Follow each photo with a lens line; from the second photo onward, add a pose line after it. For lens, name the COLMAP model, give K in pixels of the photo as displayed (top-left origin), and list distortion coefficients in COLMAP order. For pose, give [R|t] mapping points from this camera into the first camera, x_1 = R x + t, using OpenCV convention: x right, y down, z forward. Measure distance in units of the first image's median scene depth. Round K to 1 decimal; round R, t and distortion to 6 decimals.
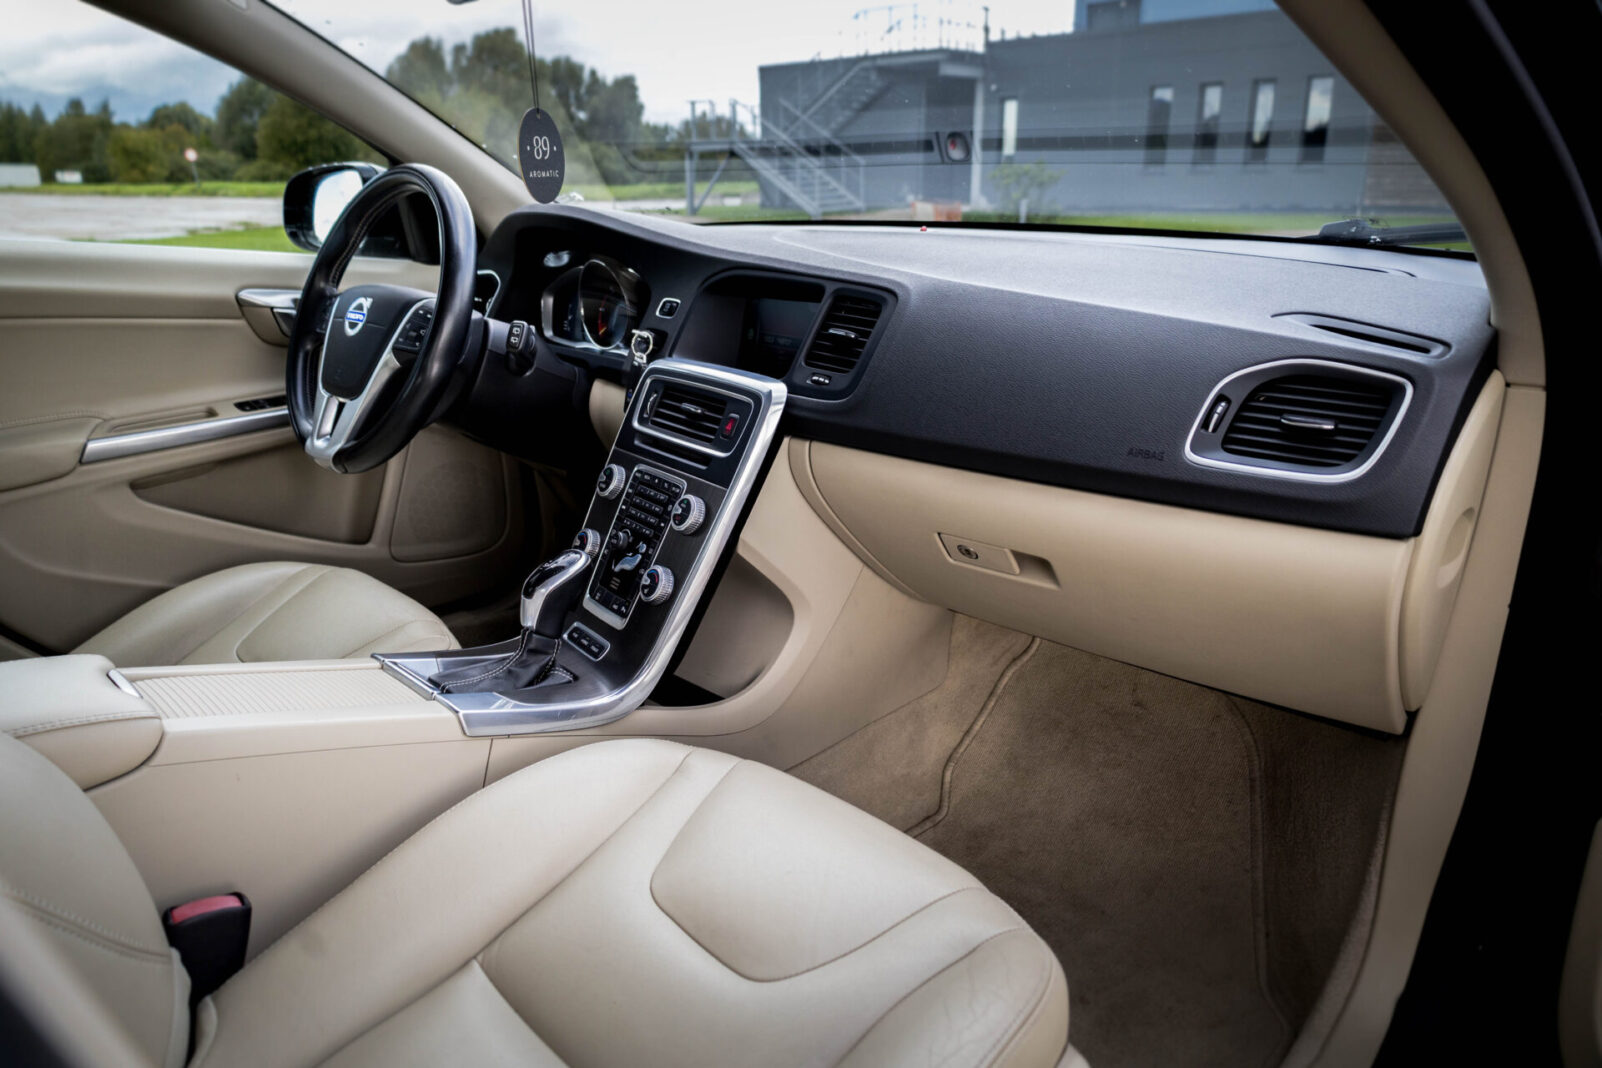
lens RADIAL K [[1109.8, 0, 802.3], [0, 1109.8, 538.5], [0, 0, 1]] dist [0.014572, 0.001974]
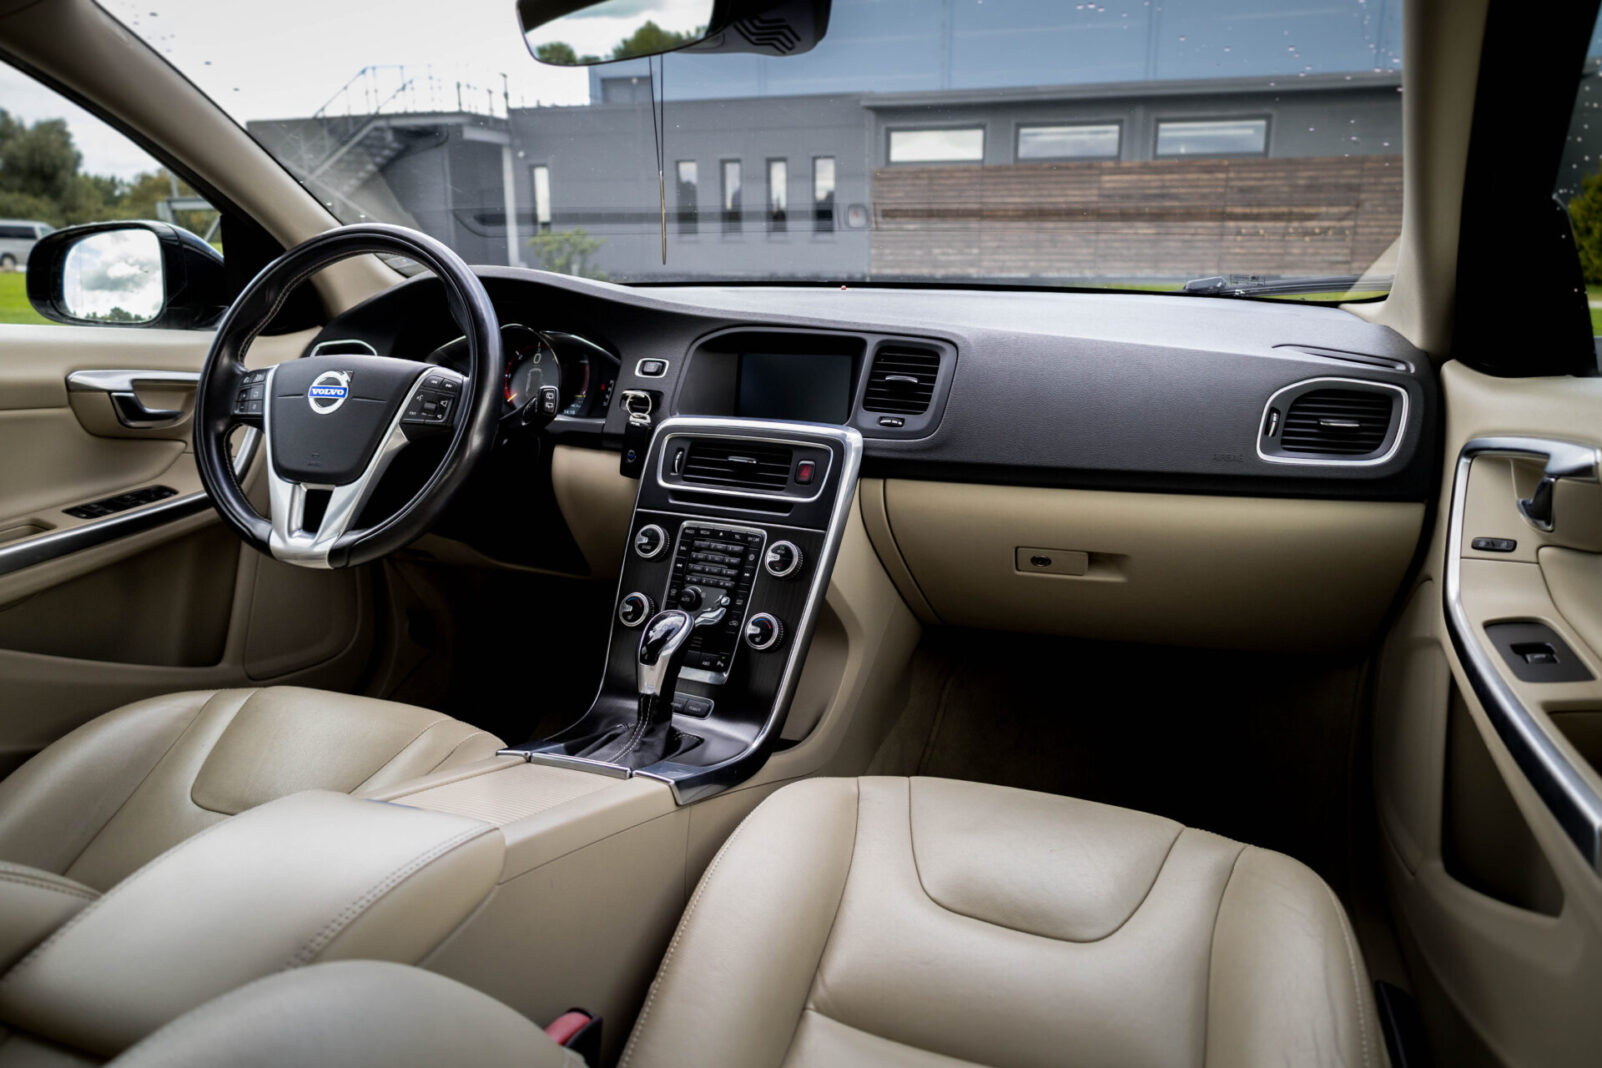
lens RADIAL K [[1148.5, 0, 807.0], [0, 1148.5, 552.4], [0, 0, 1]] dist [0.008264, 0.007172]
pose [[0.892492, -0.109294, 0.437622, -0.444067], [0.132239, 0.990969, -0.022202, -0.001925], [-0.431243, 0.077686, 0.898885, 0.021432]]
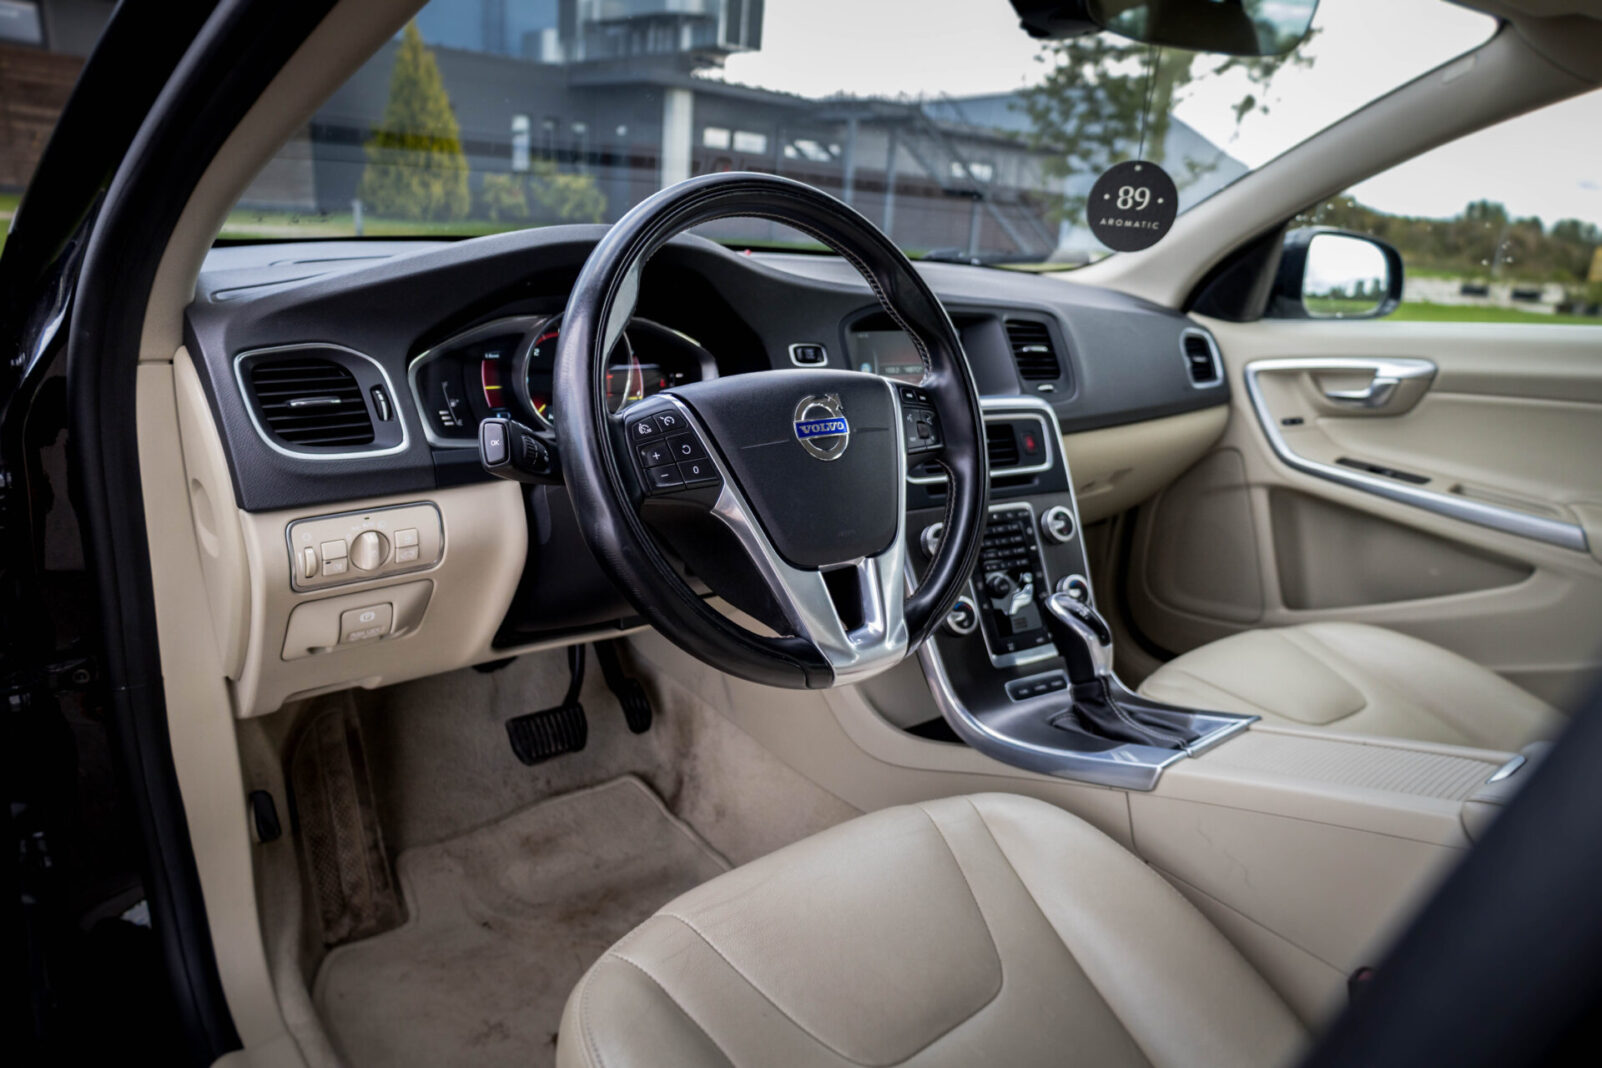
lens RADIAL K [[1068.8, 0, 798.4], [0, 1068.8, 533.3], [0, 0, 1]] dist [0.007830, 0.002288]
pose [[0.072096, -0.274702, 0.958823, -0.925013], [0.253825, 0.934727, 0.248713, -0.278727], [-0.964560, 0.225442, 0.137117, 0.887660]]
